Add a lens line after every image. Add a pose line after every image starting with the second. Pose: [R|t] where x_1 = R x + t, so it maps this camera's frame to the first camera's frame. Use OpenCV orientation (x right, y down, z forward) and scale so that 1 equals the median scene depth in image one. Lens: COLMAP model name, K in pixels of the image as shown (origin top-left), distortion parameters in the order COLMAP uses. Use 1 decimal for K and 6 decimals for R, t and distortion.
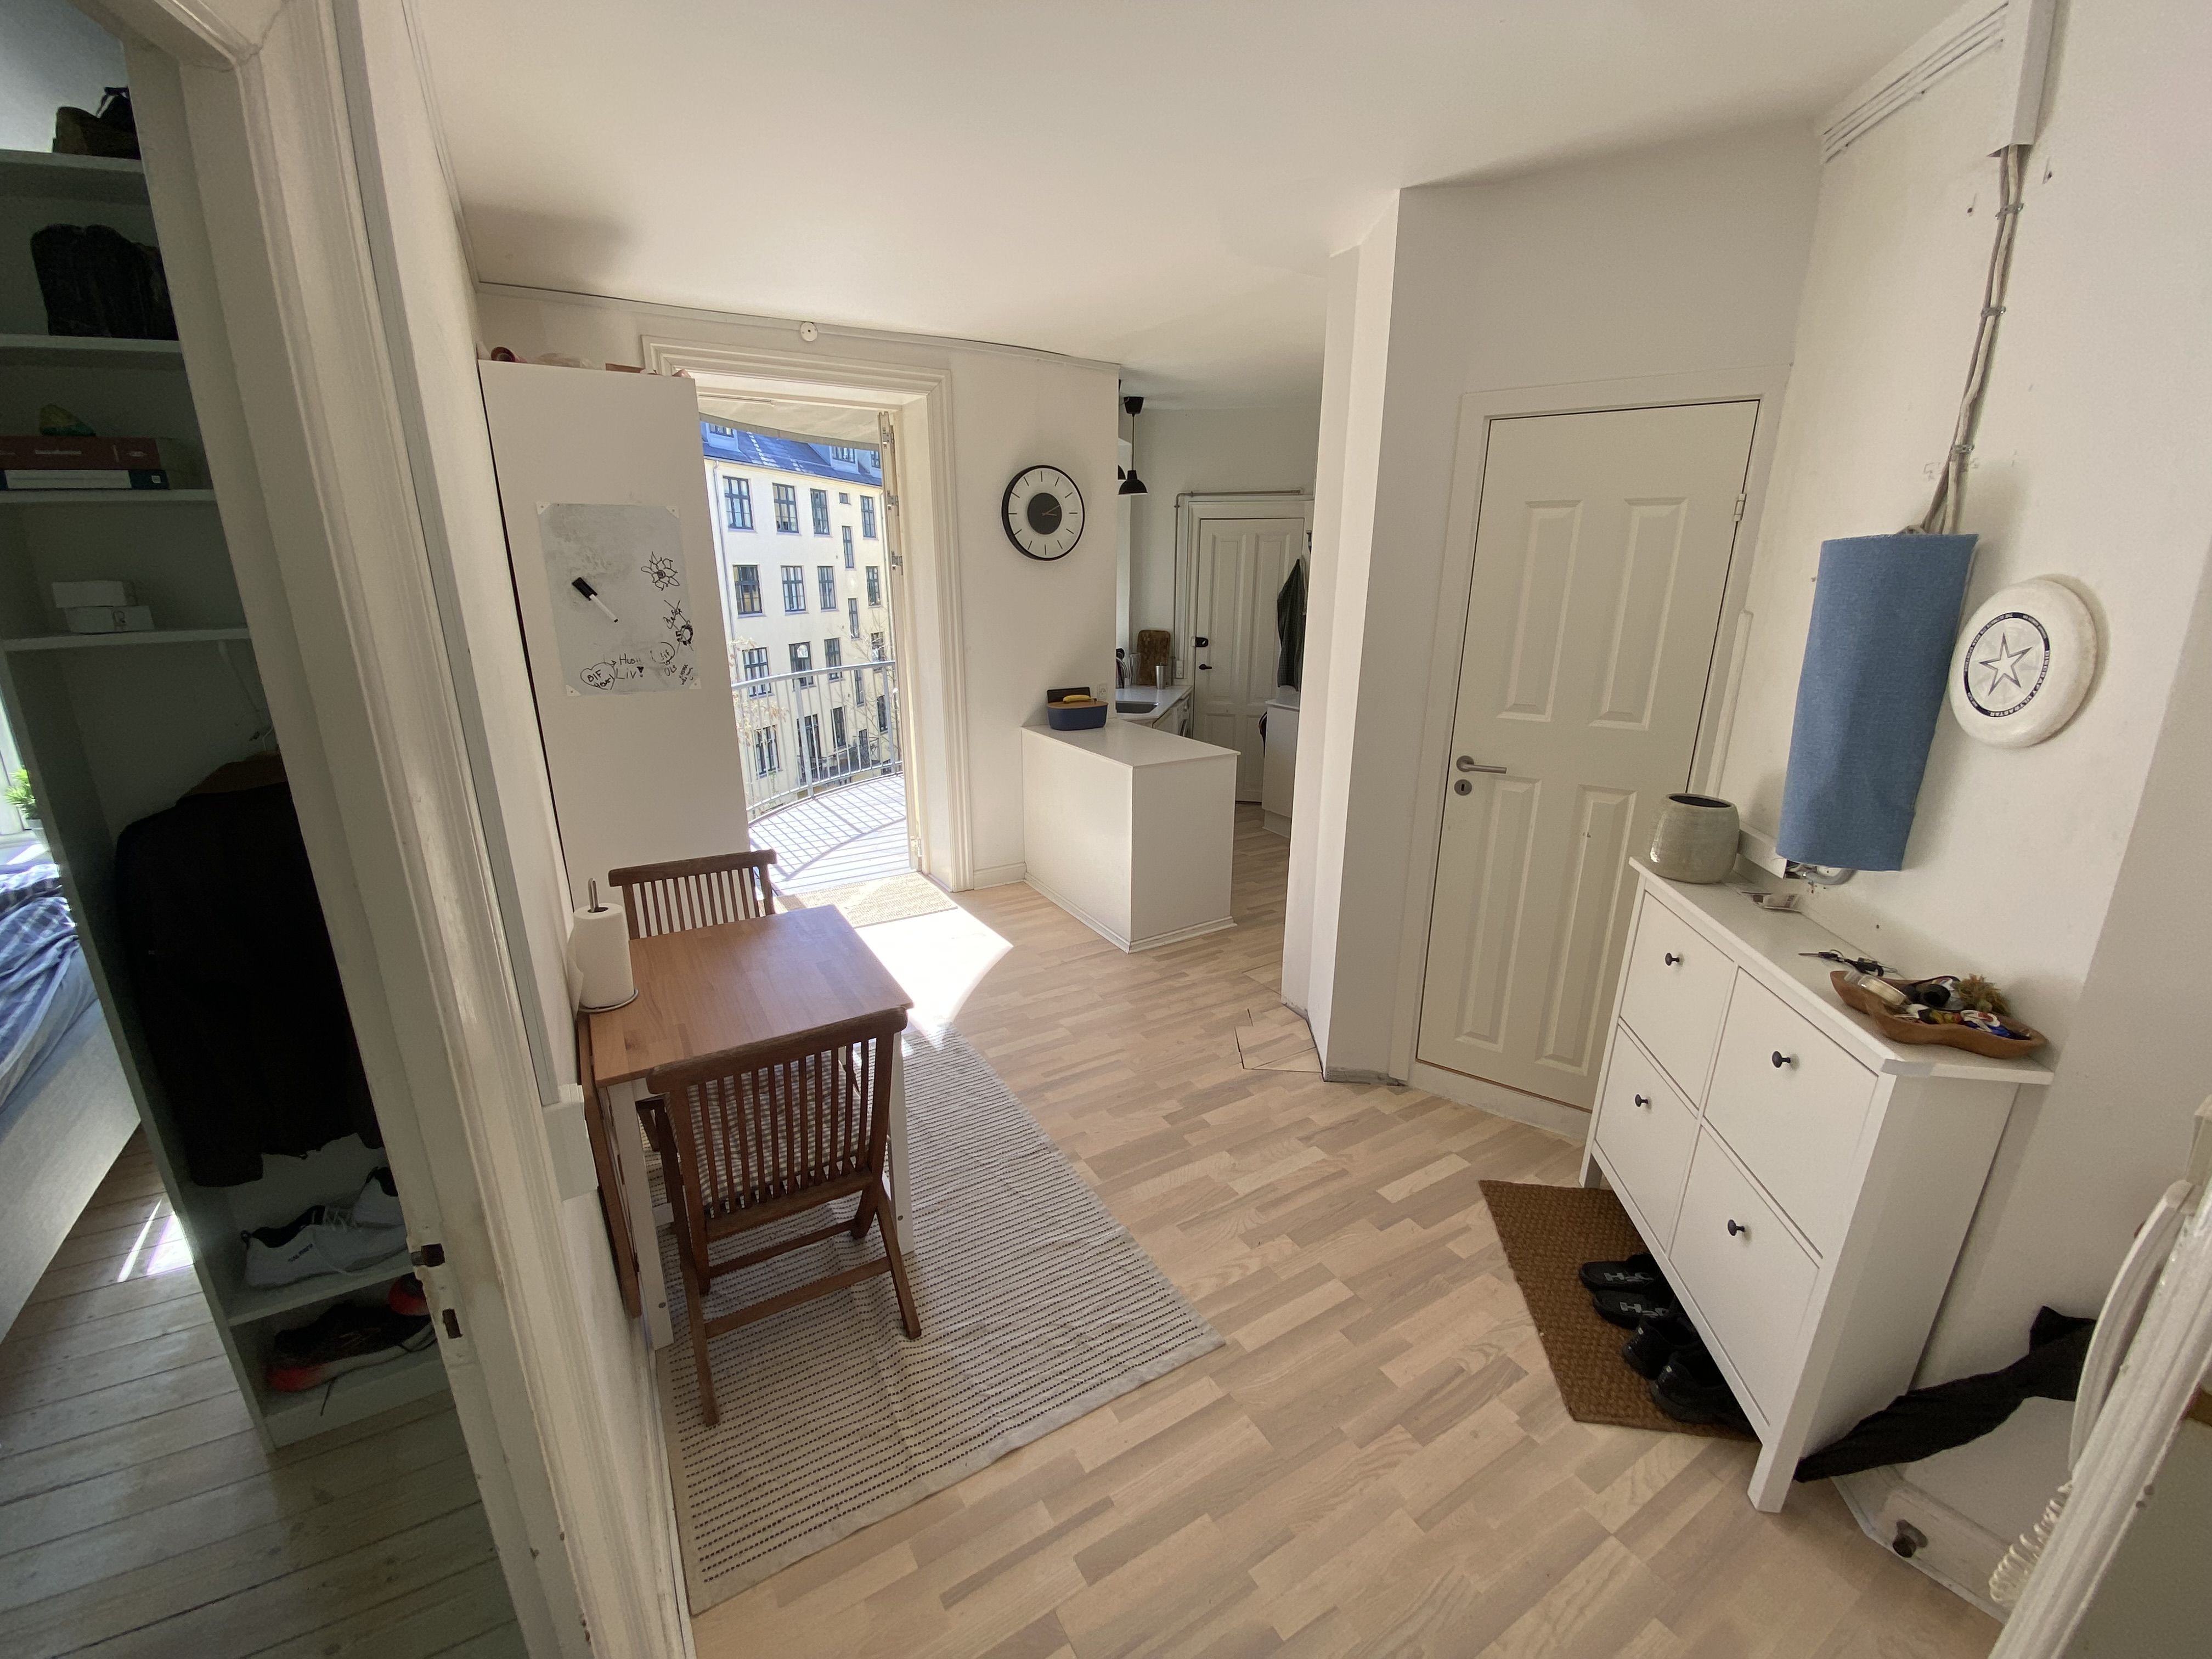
lens RADIAL K [[897.8, 0, 1106.0], [0, 897.8, 829.5], [0, 0, 1]] dist [0.000049, 0.000000]
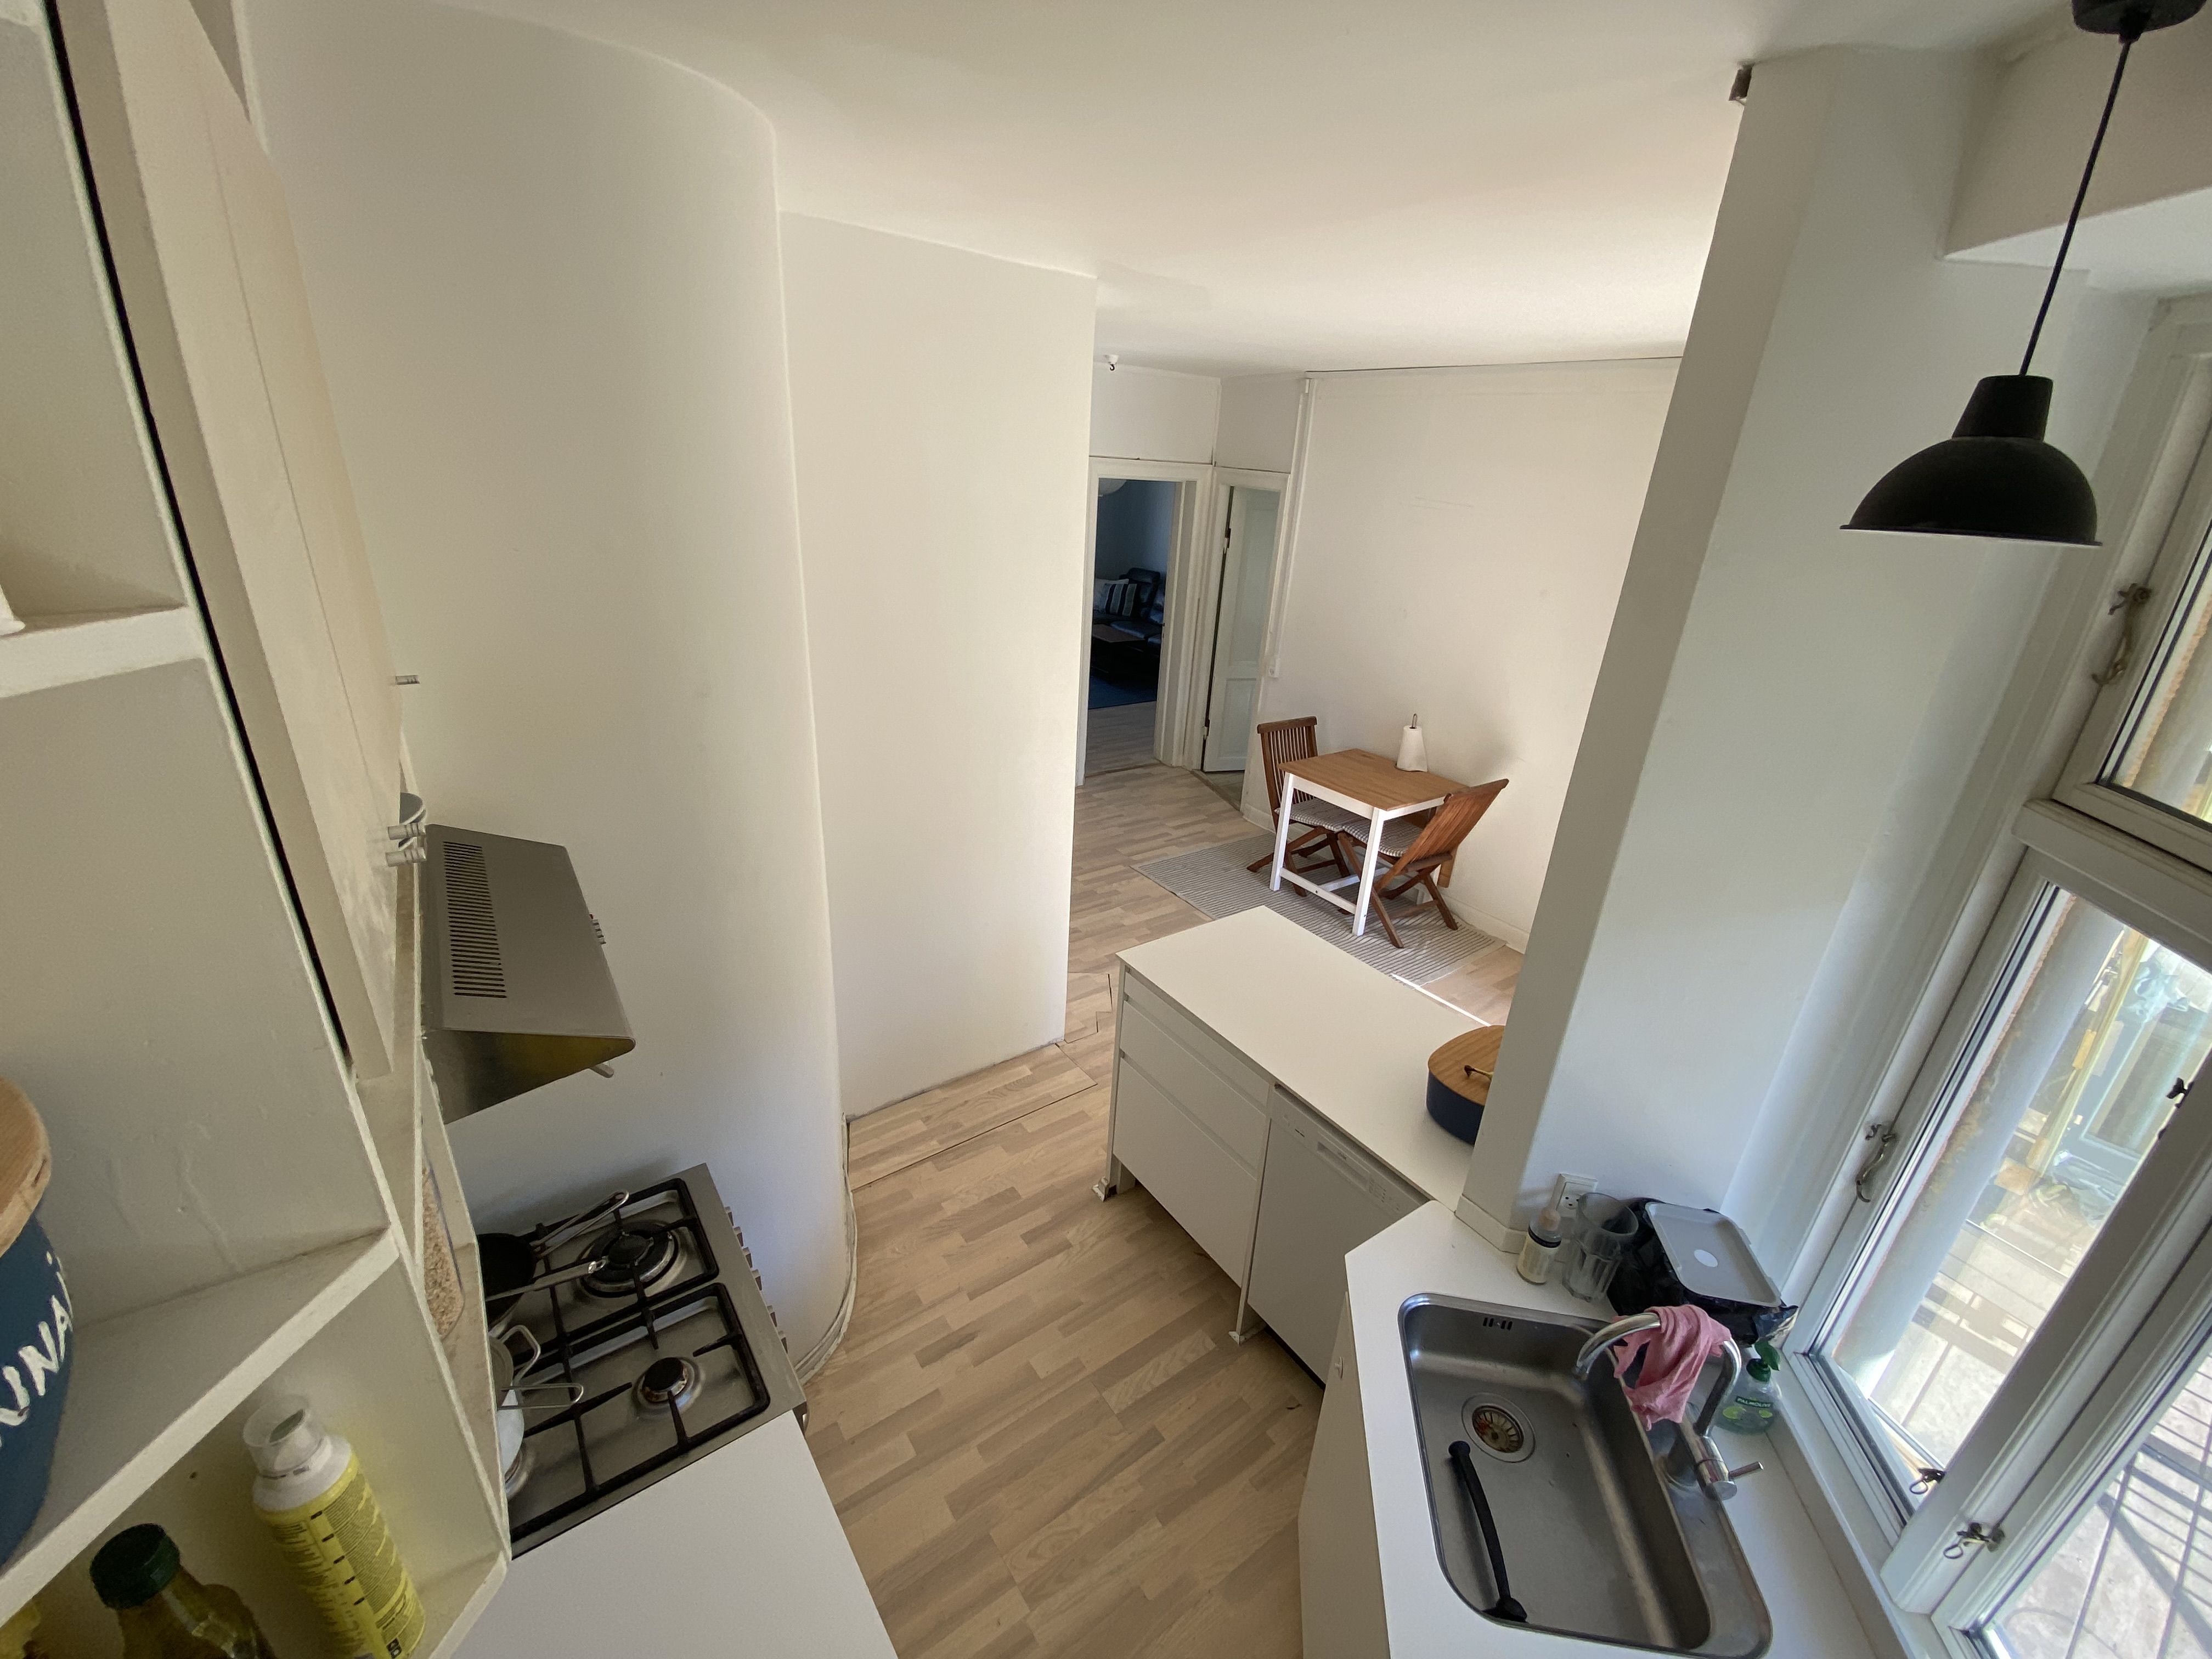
lens RADIAL K [[897.8, 0, 1106.0], [0, 897.8, 829.5], [0, 0, 1]] dist [0.000049, 0.000000]
pose [[-0.994045, -0.028226, -0.105250, 0.516887], [-0.088095, 0.776652, 0.623739, -1.188282], [0.064137, 0.629297, -0.774514, 3.213869]]
